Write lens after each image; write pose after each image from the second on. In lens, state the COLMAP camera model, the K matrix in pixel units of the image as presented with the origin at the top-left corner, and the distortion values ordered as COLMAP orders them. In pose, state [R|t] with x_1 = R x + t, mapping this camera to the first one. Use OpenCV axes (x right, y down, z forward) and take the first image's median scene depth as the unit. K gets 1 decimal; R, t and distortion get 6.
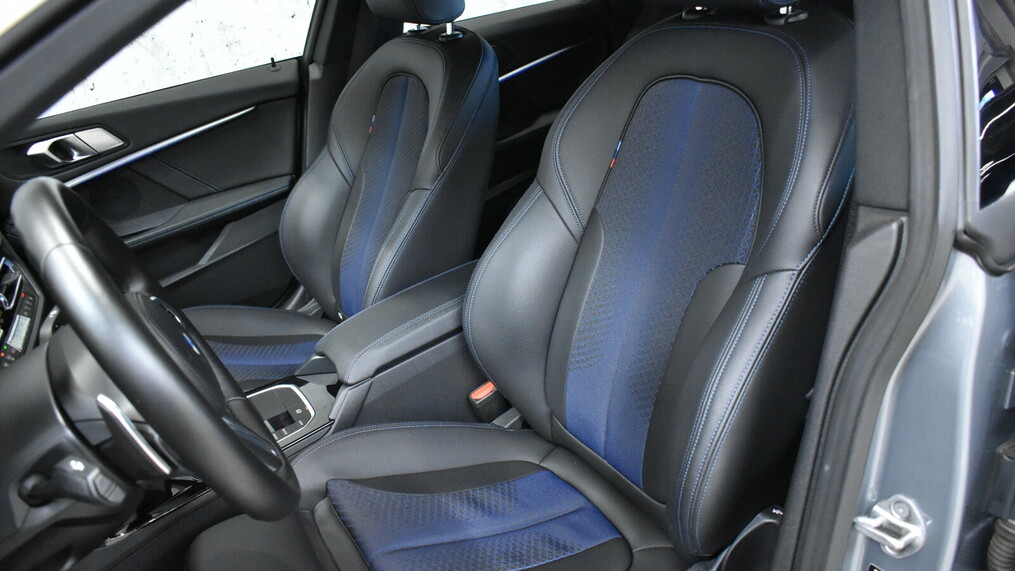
lens RADIAL K [[812.9, 0, 507.5], [0, 812.9, 285.5], [0, 0, 1]] dist [-0.002128, -0.000731]
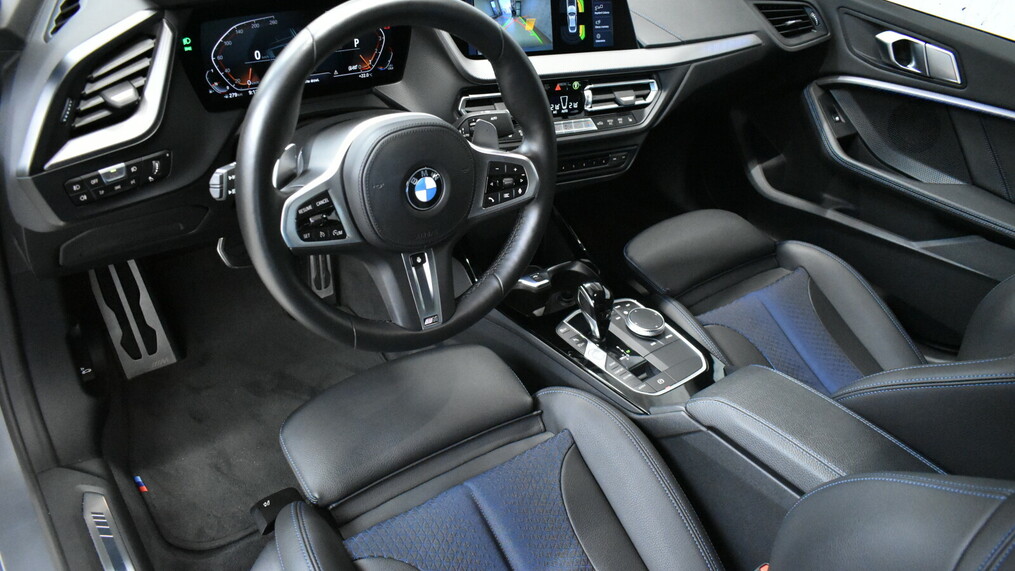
lens RADIAL K [[812.9, 0, 507.5], [0, 812.9, 285.5], [0, 0, 1]] dist [-0.002128, -0.000731]
pose [[0.124209, 0.711689, -0.691427, 0.215782], [-0.577917, 0.618323, 0.532625, -0.232582], [0.806588, 0.333431, 0.488098, 0.280642]]
